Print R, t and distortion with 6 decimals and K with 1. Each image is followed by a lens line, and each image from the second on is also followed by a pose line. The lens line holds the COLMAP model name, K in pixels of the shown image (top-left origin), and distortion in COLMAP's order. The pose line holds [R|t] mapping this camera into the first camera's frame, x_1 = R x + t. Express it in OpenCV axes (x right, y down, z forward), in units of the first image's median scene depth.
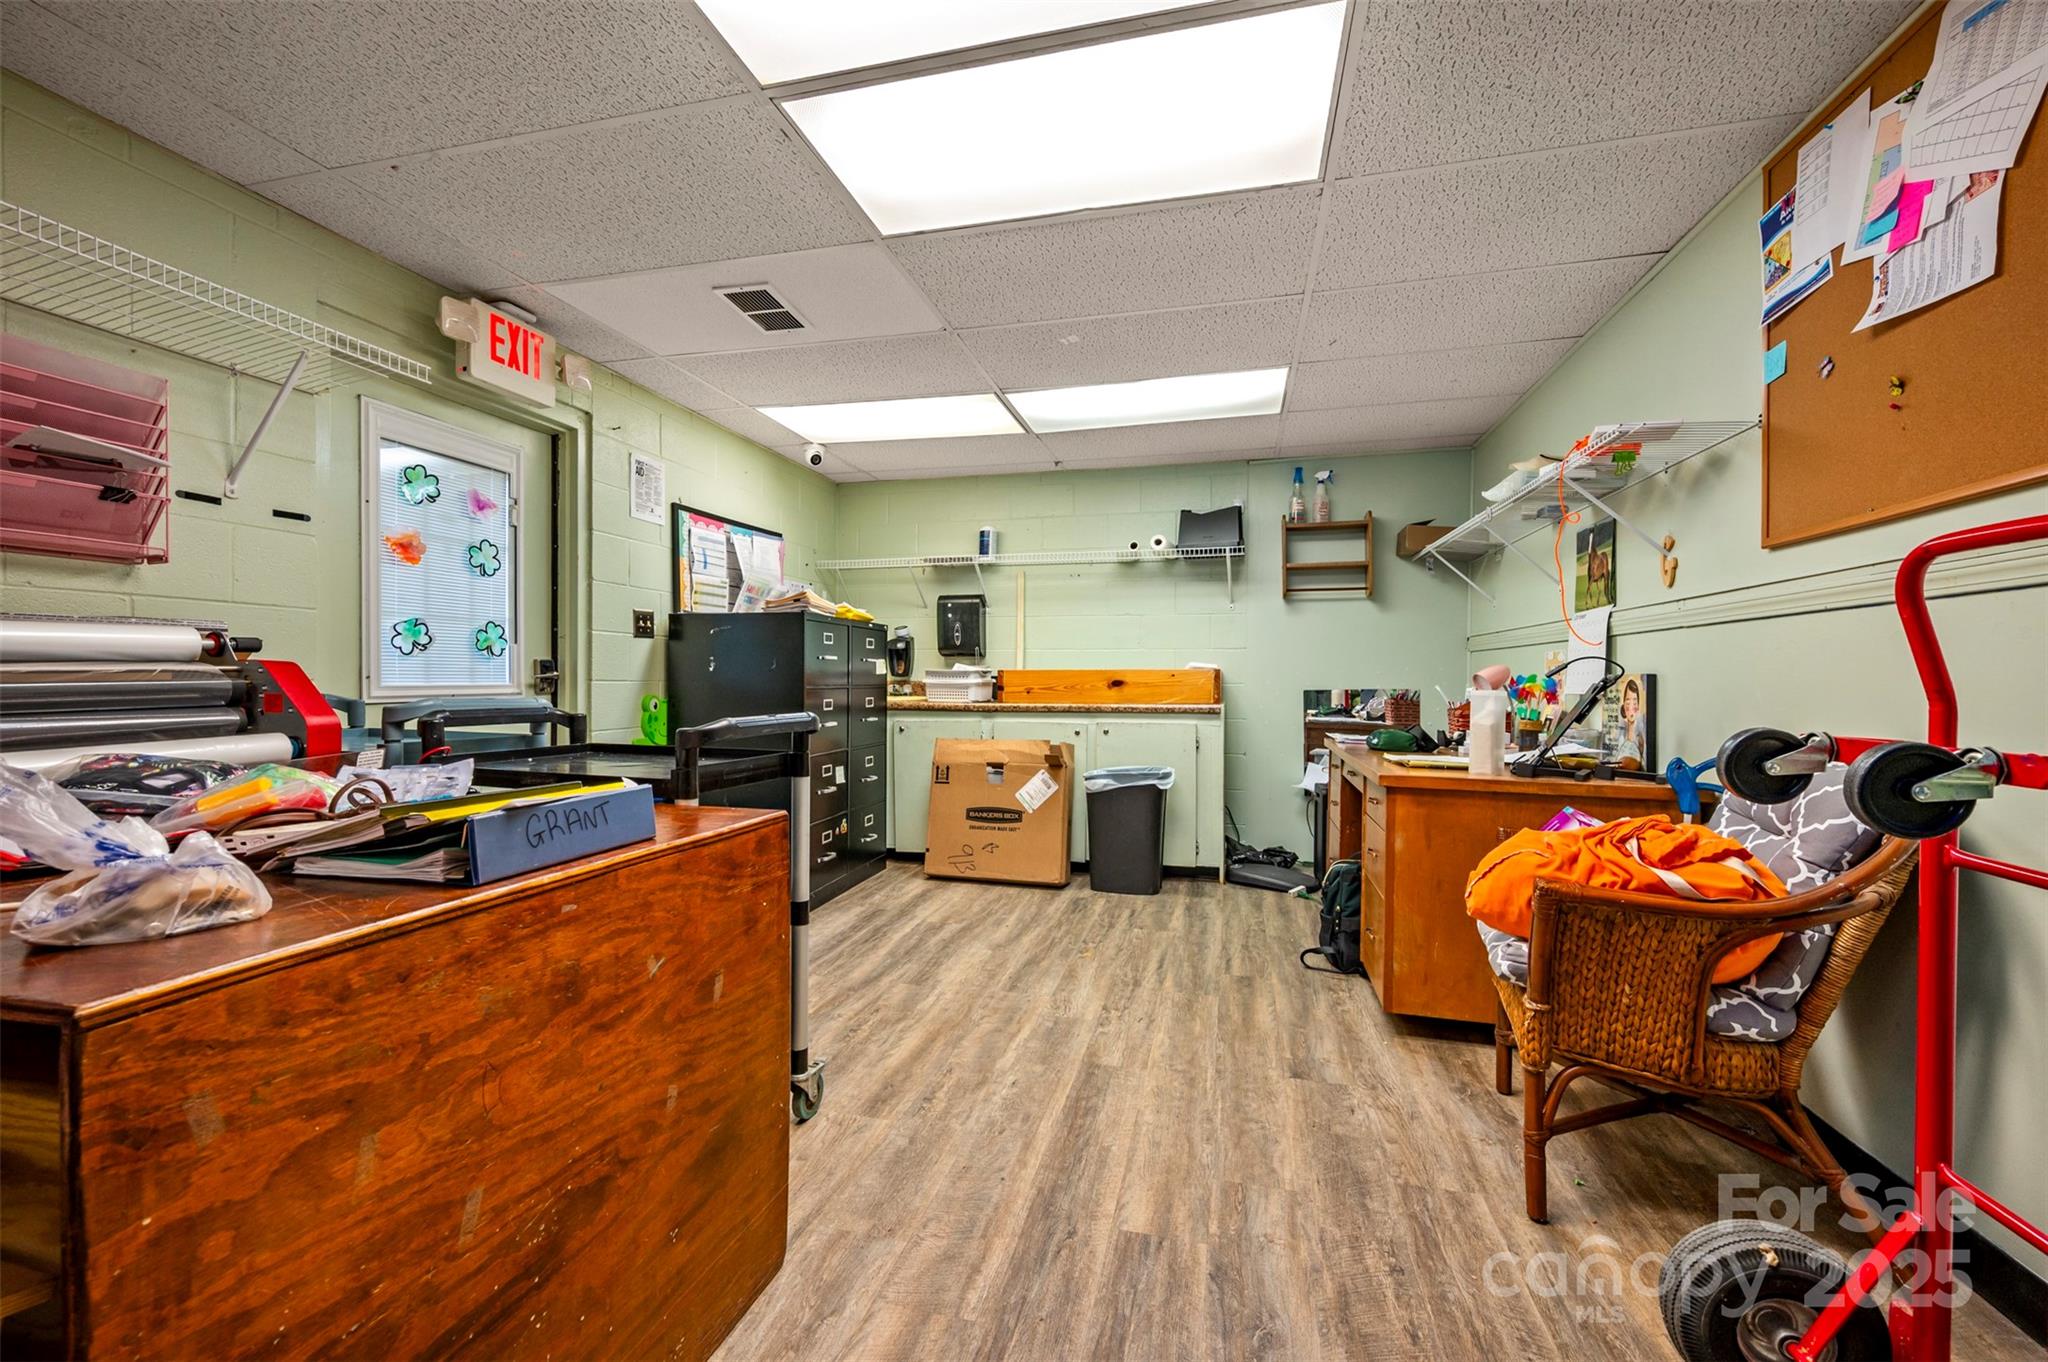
lens RADIAL K [[913.0, 0, 1024.0], [0, 913.0, 681.0], [0, 0, 1]] dist [0.000889, 0.000156]
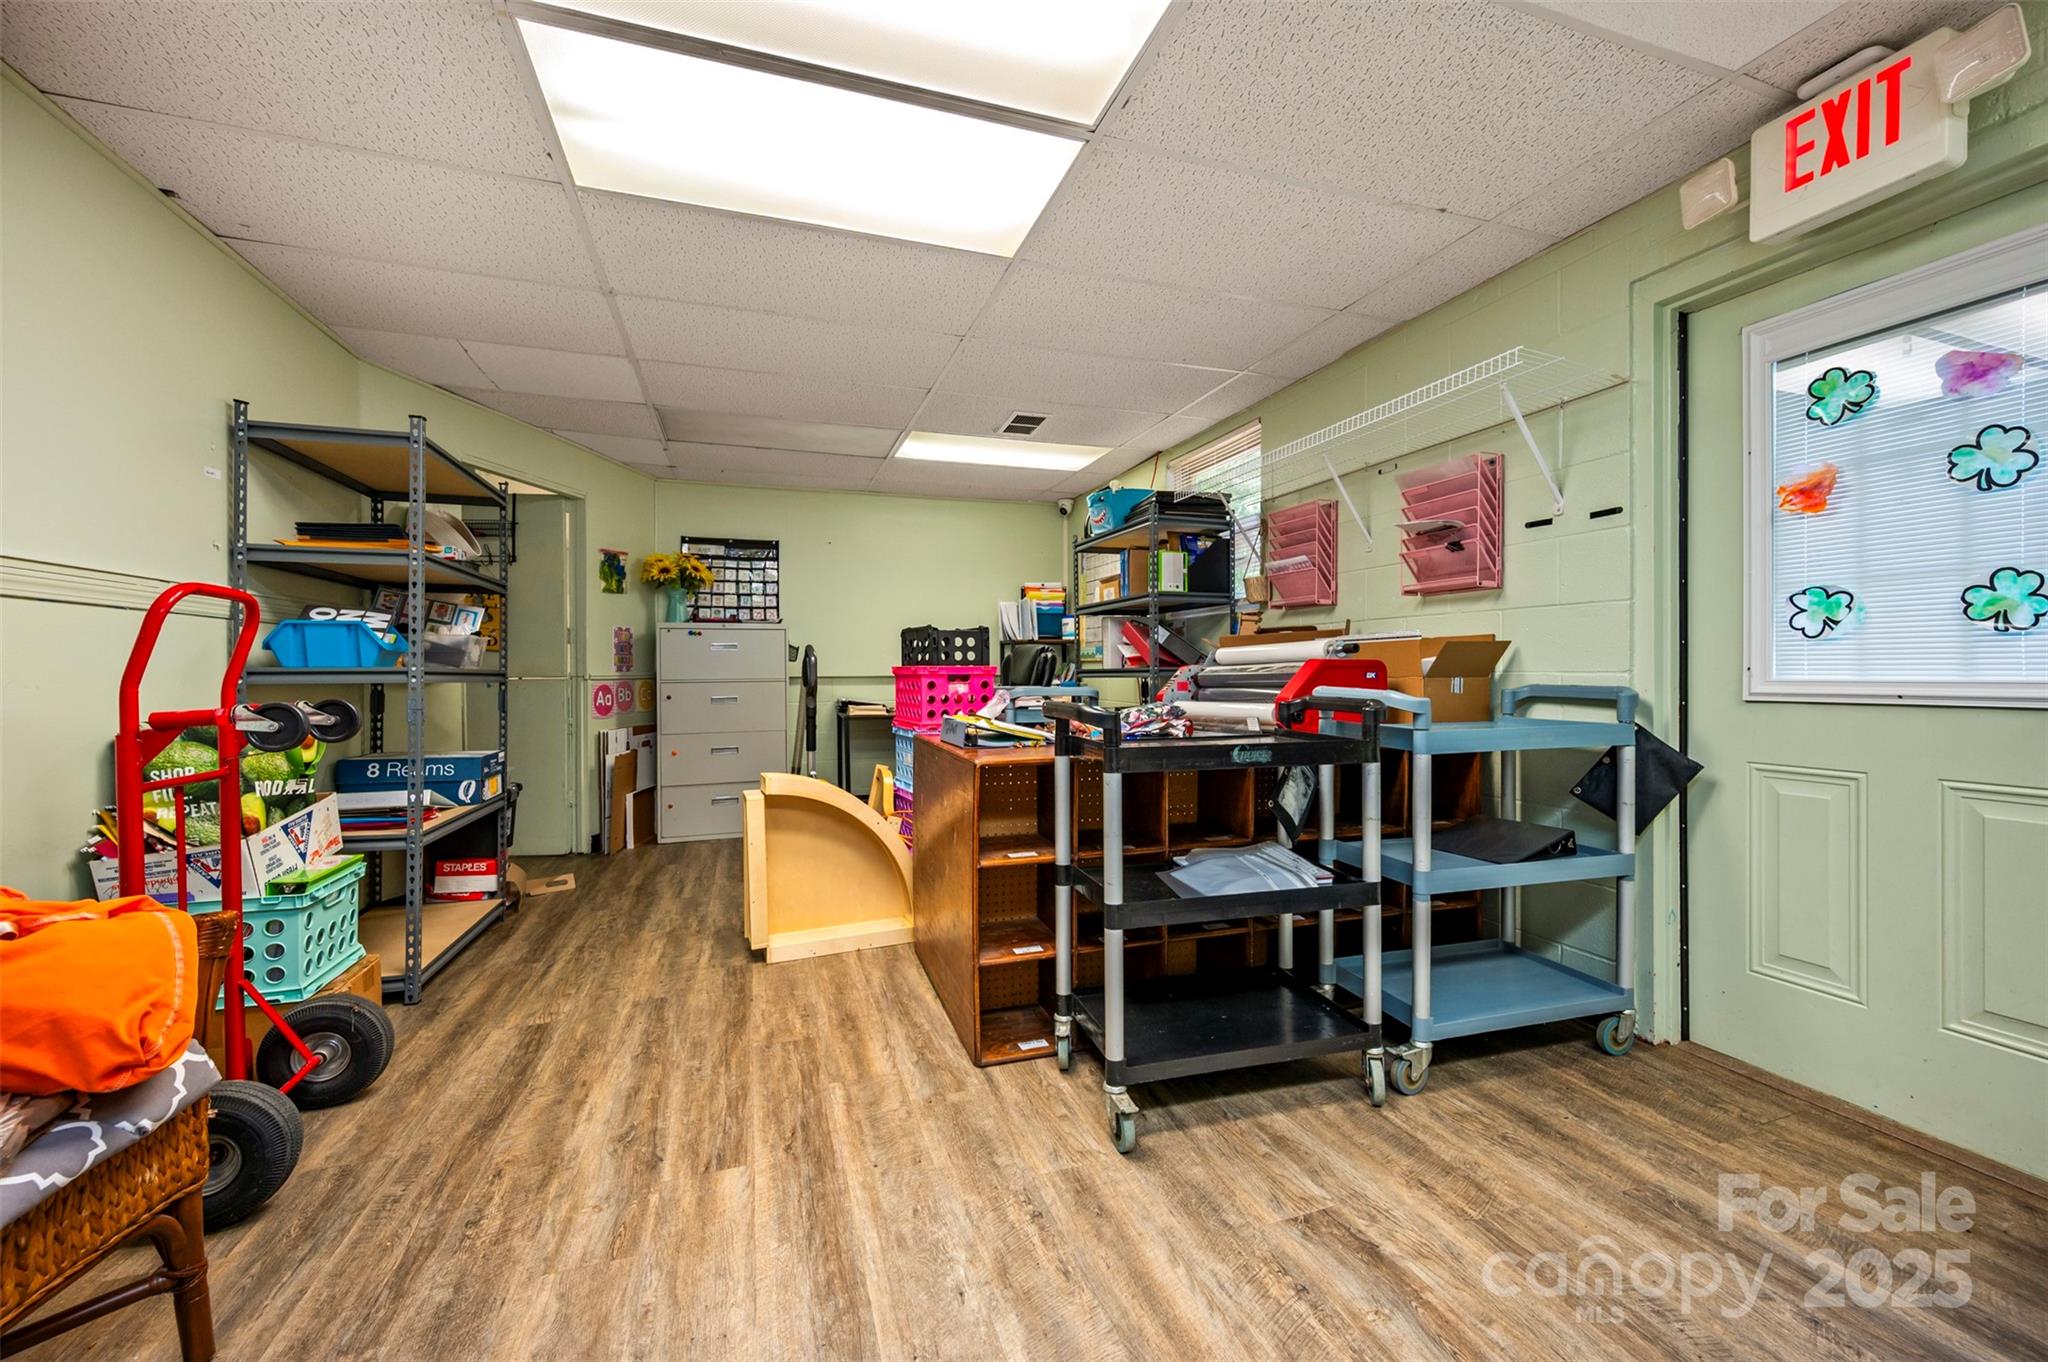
lens RADIAL K [[808.3, 0, 1030.1], [0, 808.3, 675.6], [0, 0, 1]] dist [0.001253, 0.000311]
pose [[-0.842799, 0.005104, -0.538204, 0.249800], [0.000457, 0.999961, 0.008768, -0.005338], [0.538228, 0.007144, -0.842769, 1.475465]]
